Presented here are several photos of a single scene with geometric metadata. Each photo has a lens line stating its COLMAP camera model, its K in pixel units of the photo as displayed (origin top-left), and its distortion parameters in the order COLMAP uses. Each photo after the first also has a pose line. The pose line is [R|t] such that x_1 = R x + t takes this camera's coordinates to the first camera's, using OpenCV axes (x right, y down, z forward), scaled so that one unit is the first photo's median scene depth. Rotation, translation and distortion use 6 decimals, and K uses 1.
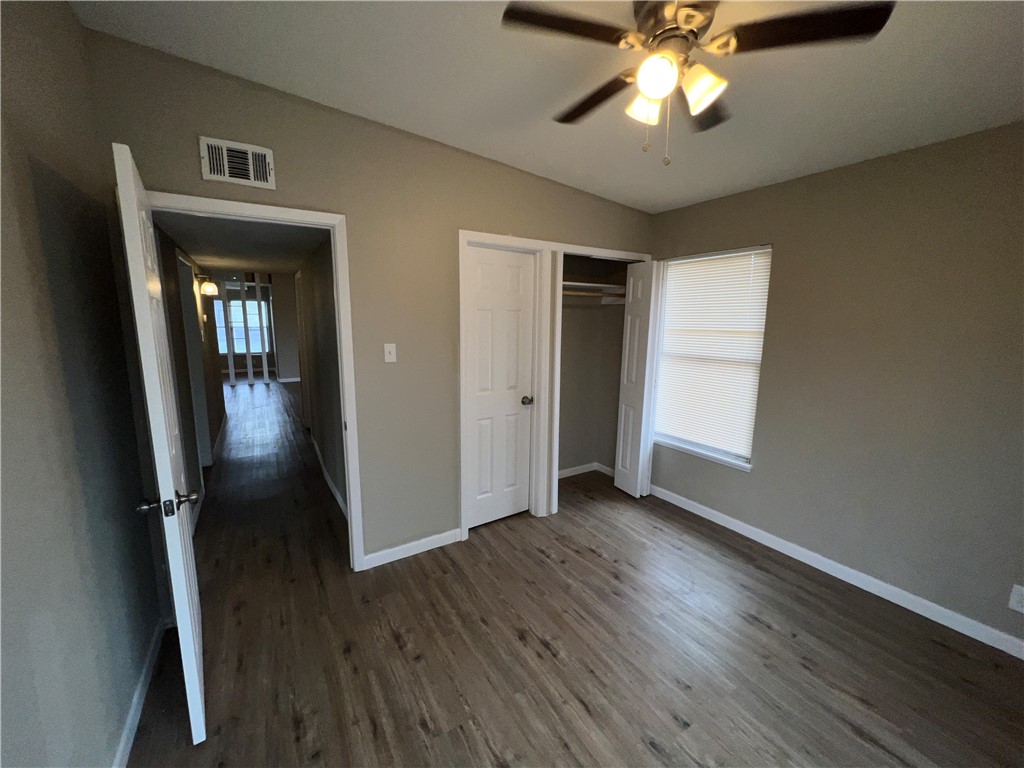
lens RADIAL K [[413.2, 0, 511.9], [0, 413.2, 381.4], [0, 0, 1]] dist [-0.000166, 0.000051]
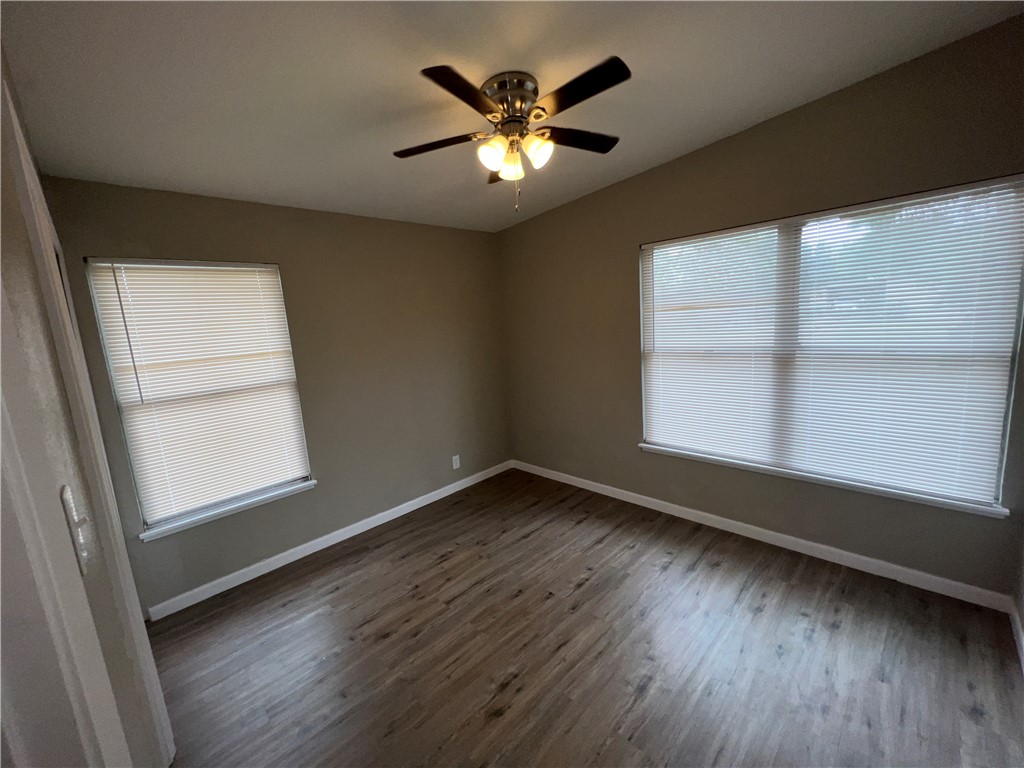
lens RADIAL K [[410.3, 0, 510.5], [0, 410.3, 385.1], [0, 0, 1]] dist [-0.000310, 0.000127]
pose [[-0.229259, -0.148882, 0.961912, -0.637576], [0.212567, 0.956722, 0.198741, -0.161298], [-0.949871, 0.250034, -0.187689, 0.910131]]
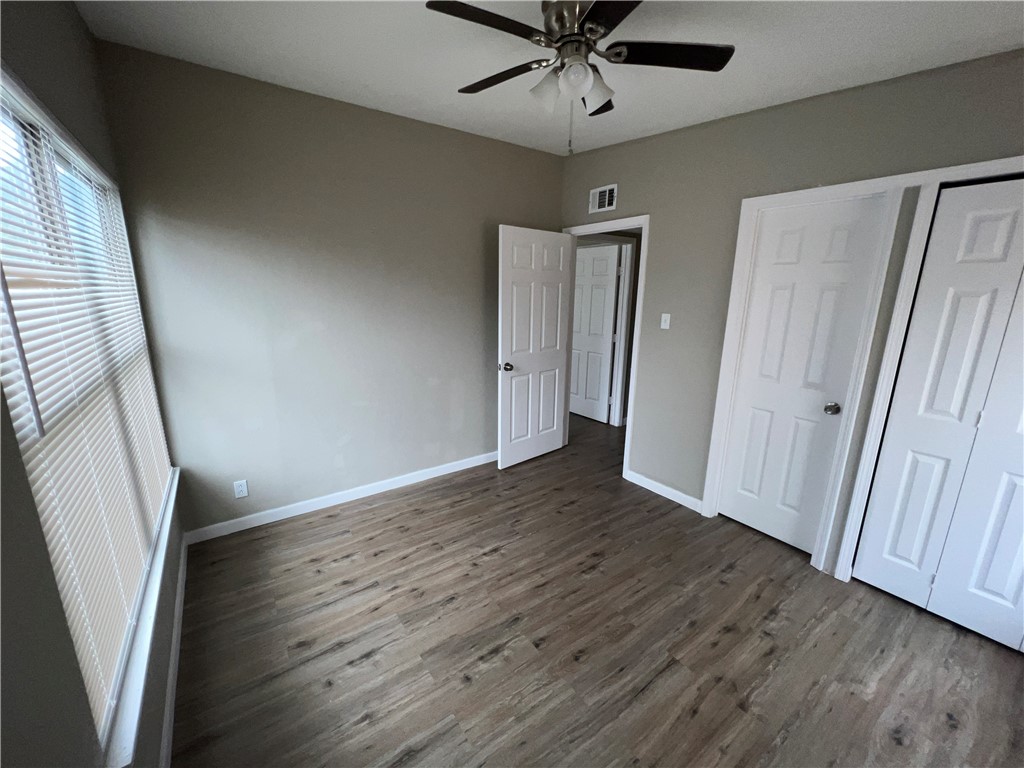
lens RADIAL K [[410.3, 0, 510.5], [0, 410.3, 385.1], [0, 0, 1]] dist [-0.000310, 0.000127]
pose [[0.064681, 0.223230, -0.972618, 1.022116], [-0.159713, 0.964410, 0.210725, -0.081122], [0.985042, 0.141710, 0.098031, 0.525203]]
